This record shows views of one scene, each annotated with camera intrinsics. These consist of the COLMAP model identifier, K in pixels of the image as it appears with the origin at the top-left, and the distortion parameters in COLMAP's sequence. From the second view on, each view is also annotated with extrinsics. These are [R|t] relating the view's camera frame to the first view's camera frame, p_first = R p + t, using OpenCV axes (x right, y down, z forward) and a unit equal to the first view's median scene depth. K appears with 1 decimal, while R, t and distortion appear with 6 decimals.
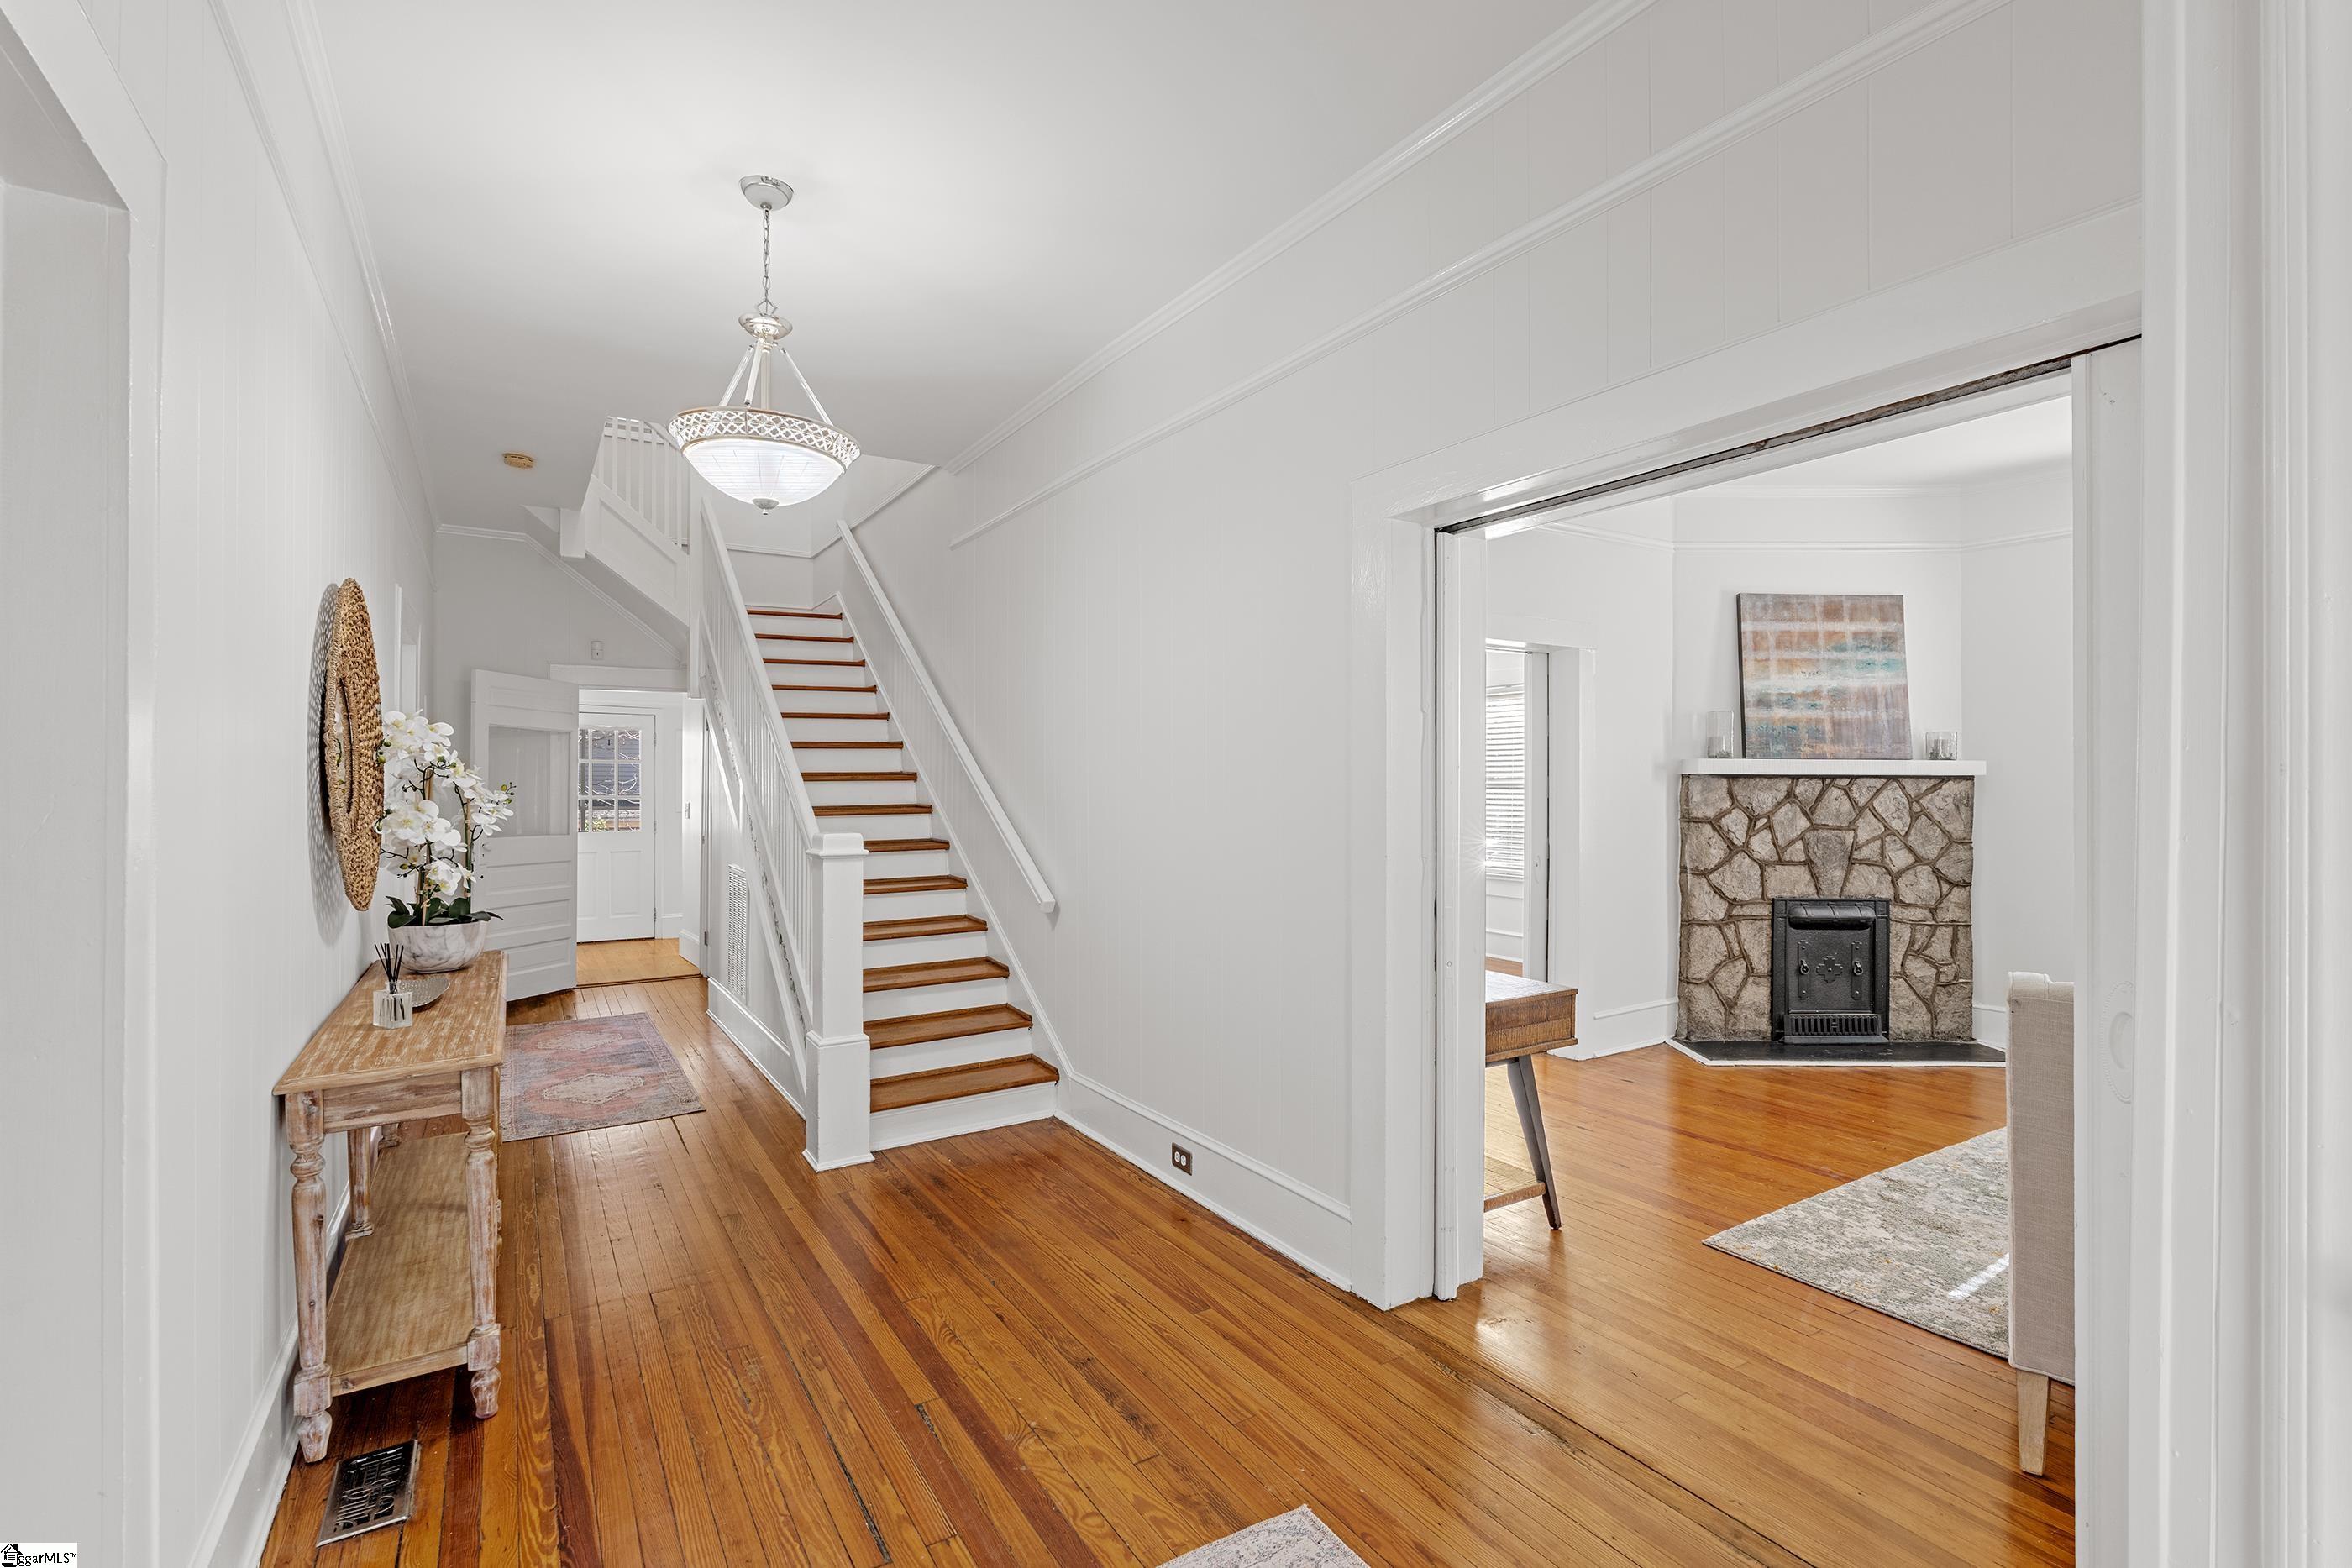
lens RADIAL K [[1080.9, 0, 1176.7], [0, 1080.9, 796.2], [0, 0, 1]] dist [0.000931, 0.000095]
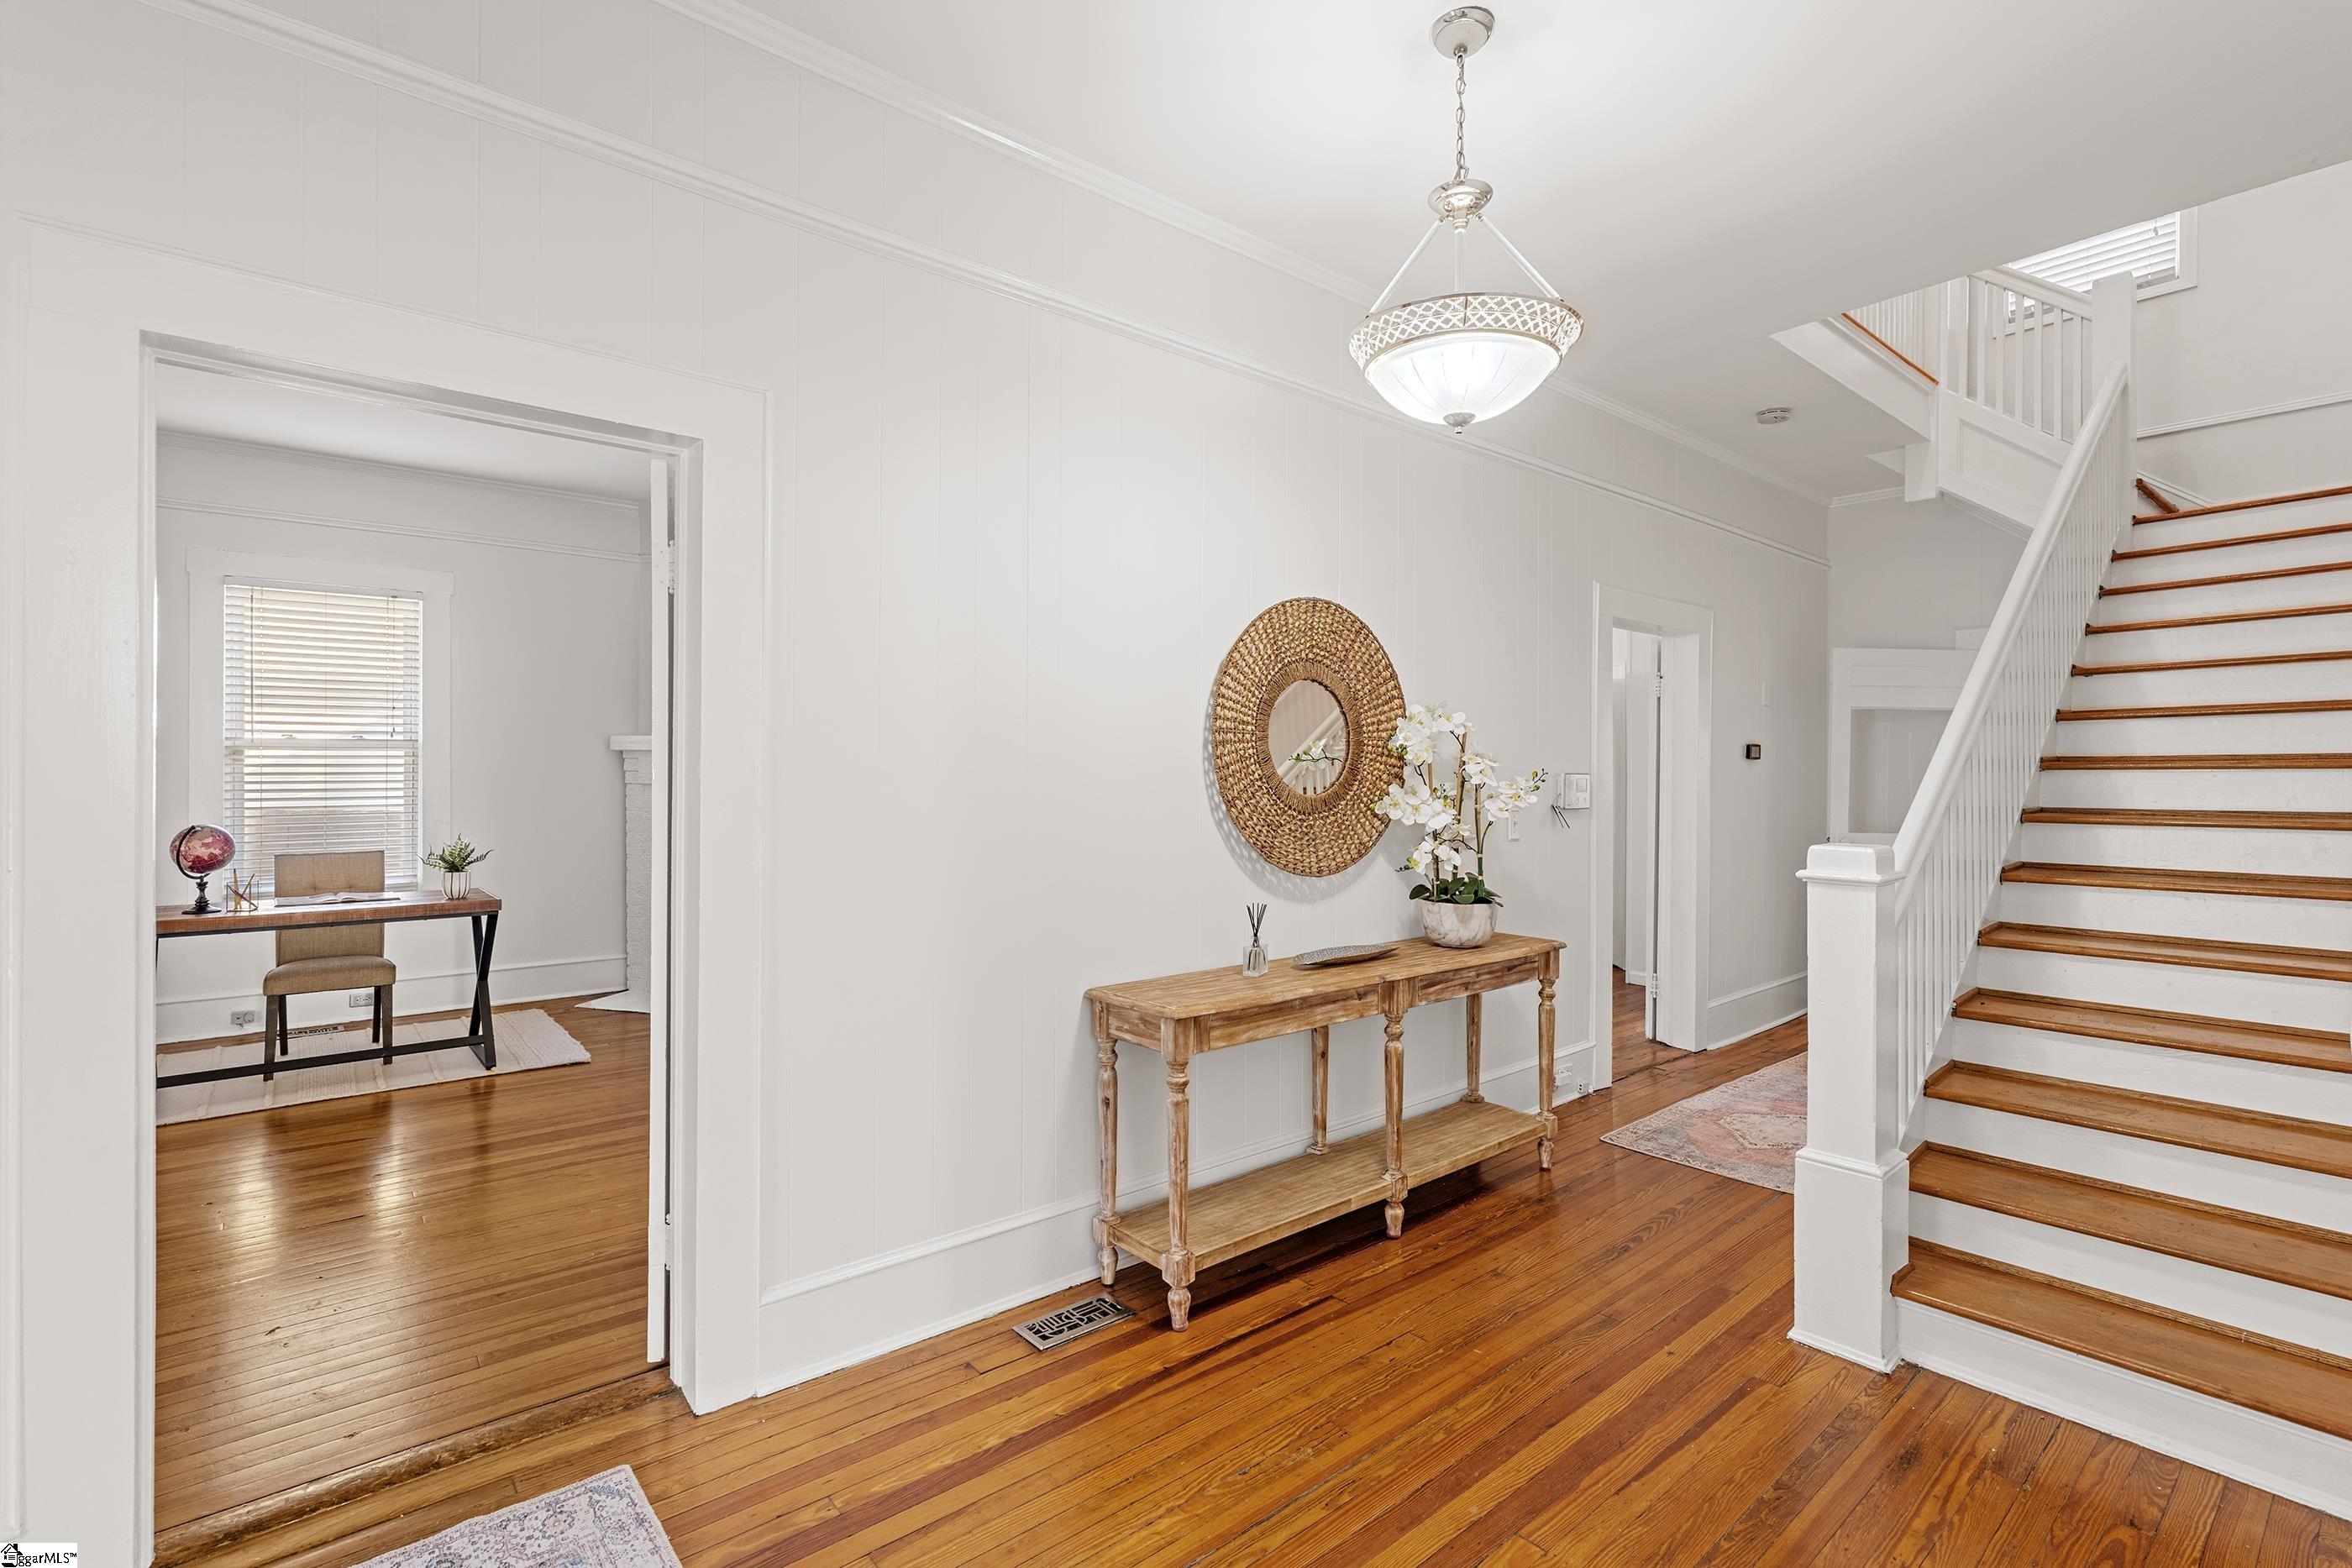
lens RADIAL K [[1067.6, 0, 1168.6], [0, 1067.6, 772.8], [0, 0, 1]] dist [0.000939, 0.000050]
pose [[0.129772, 0.001358, -0.991543, 0.317707], [-0.015757, 0.999876, -0.000693, -0.003613], [0.991419, 0.015714, 0.129777, 0.574565]]
